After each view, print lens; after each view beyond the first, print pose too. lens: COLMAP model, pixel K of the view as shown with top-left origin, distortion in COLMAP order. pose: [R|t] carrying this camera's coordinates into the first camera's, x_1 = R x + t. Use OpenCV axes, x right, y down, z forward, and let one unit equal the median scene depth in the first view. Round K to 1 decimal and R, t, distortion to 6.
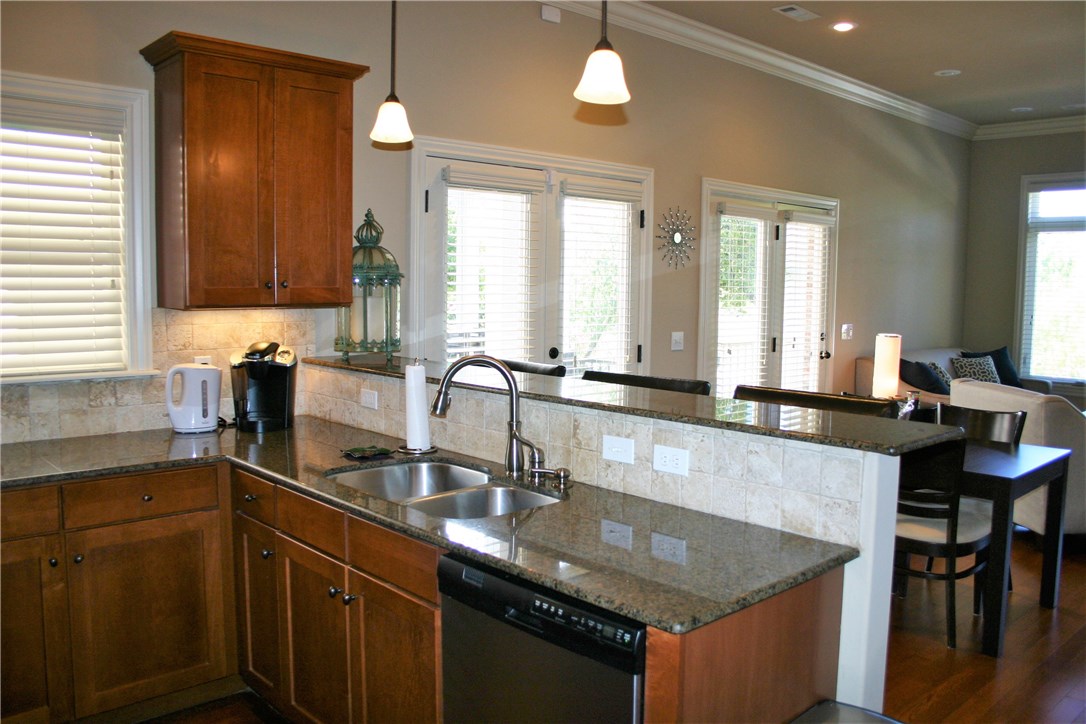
lens RADIAL K [[885.0, 0, 542.1], [0, 885.0, 361.5], [0, 0, 1]] dist [-0.138073, 0.090177]
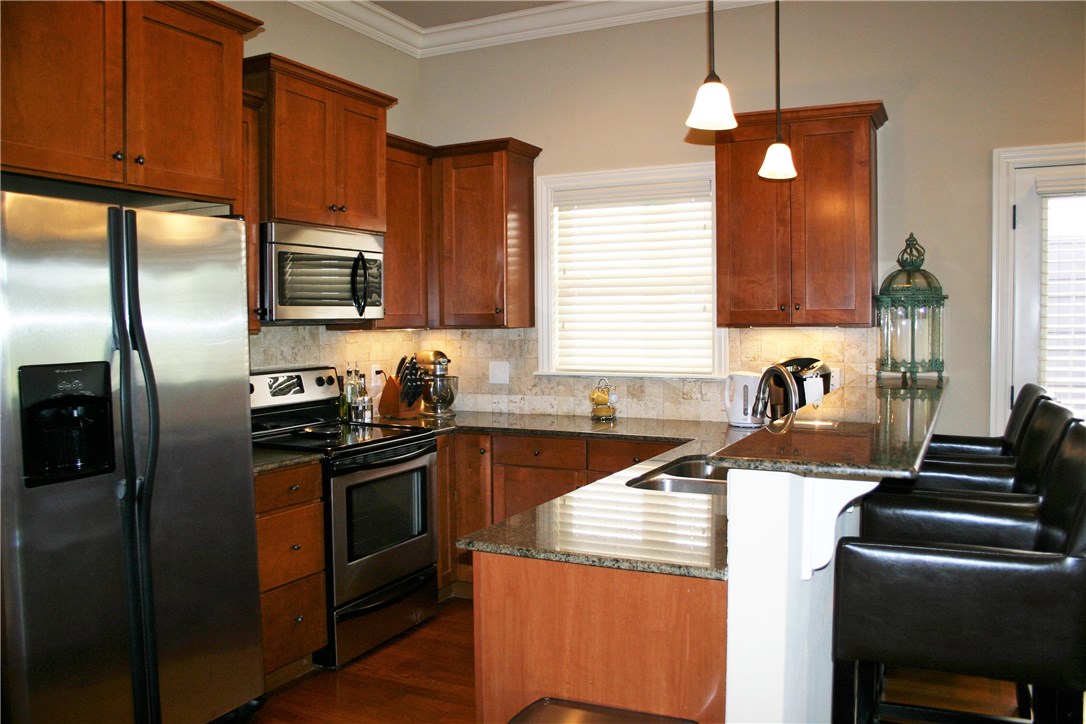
lens RADIAL K [[885.0, 0, 541.1], [0, 885.0, 358.7], [0, 0, 1]] dist [-0.138073, 0.090177]
pose [[0.358593, 0.029431, -0.933030, 0.681591], [-0.070517, 0.997501, 0.004363, -0.000782], [0.930827, 0.064230, 0.359772, 0.274213]]
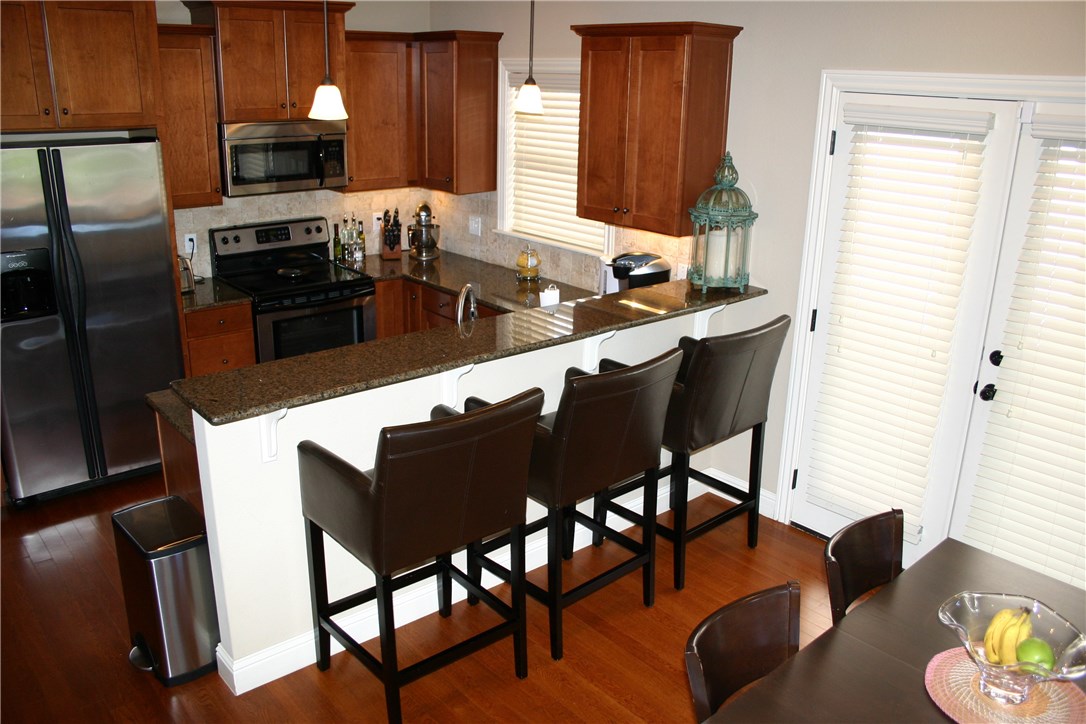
lens RADIAL K [[885.0, 0, 547.5], [0, 885.0, 355.9], [0, 0, 1]] dist [-0.138073, 0.090177]
pose [[-0.028533, 0.298675, -0.953928, 1.025095], [-0.109948, 0.947589, 0.299978, -0.266860], [0.993528, 0.113442, 0.005802, 0.918103]]
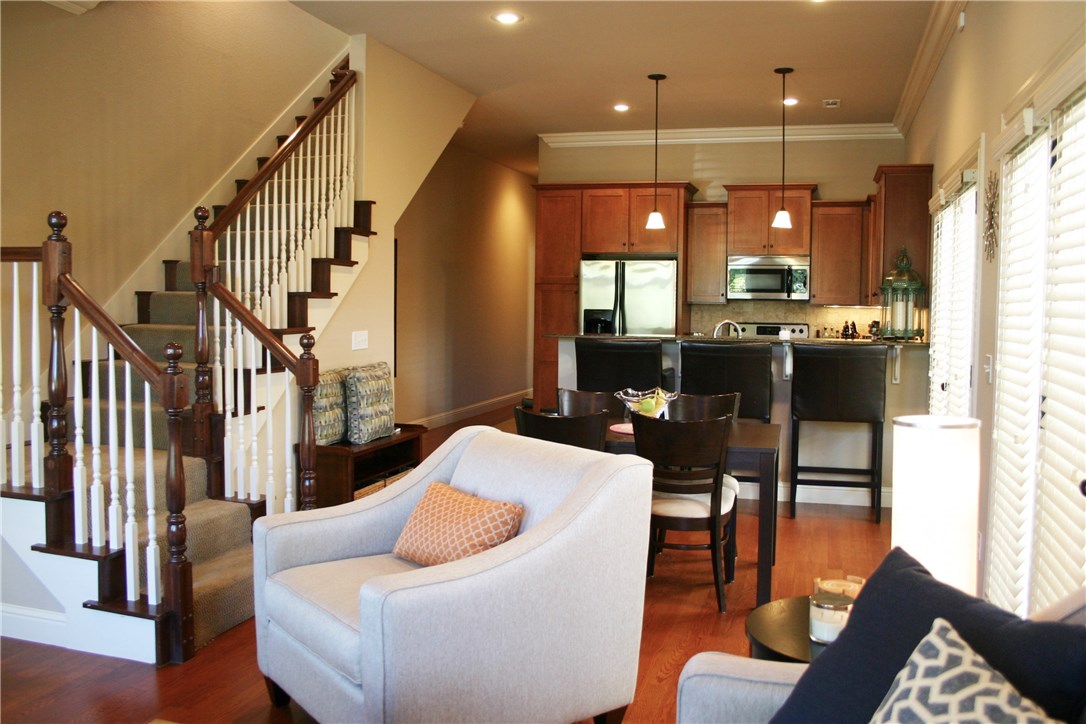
lens RADIAL K [[915.6, 0, 546.2], [0, 915.6, 358.7], [0, 0, 1]] dist [-0.122866, -0.003124]
pose [[-0.861085, 0.015239, -0.508232, 1.328345], [-0.063161, 0.988603, 0.136655, -0.175489], [0.504522, 0.149772, -0.850309, 2.346325]]
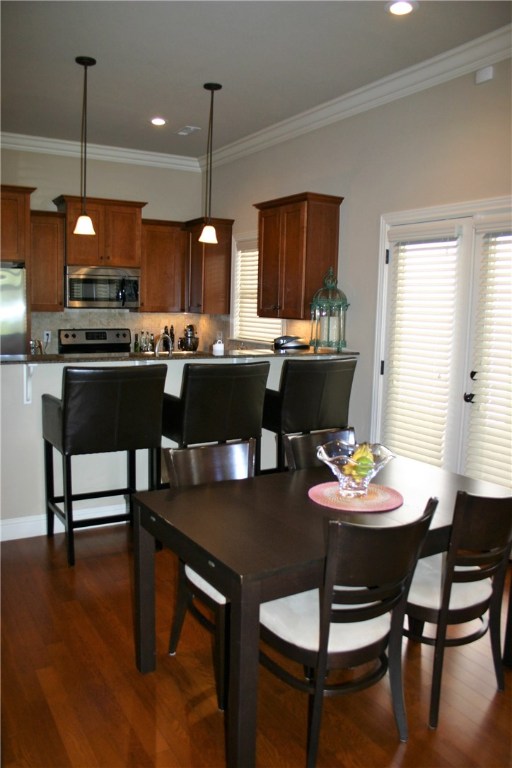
lens RADIAL K [[625.9, 0, 256.2], [0, 625.9, 389.3], [0, 0, 1]] dist [-0.138073, 0.090177]
pose [[-0.206488, 0.121123, -0.970923, 1.243830], [-0.112738, 0.982754, 0.146575, -0.112997], [0.971933, 0.139726, -0.189271, 1.284677]]
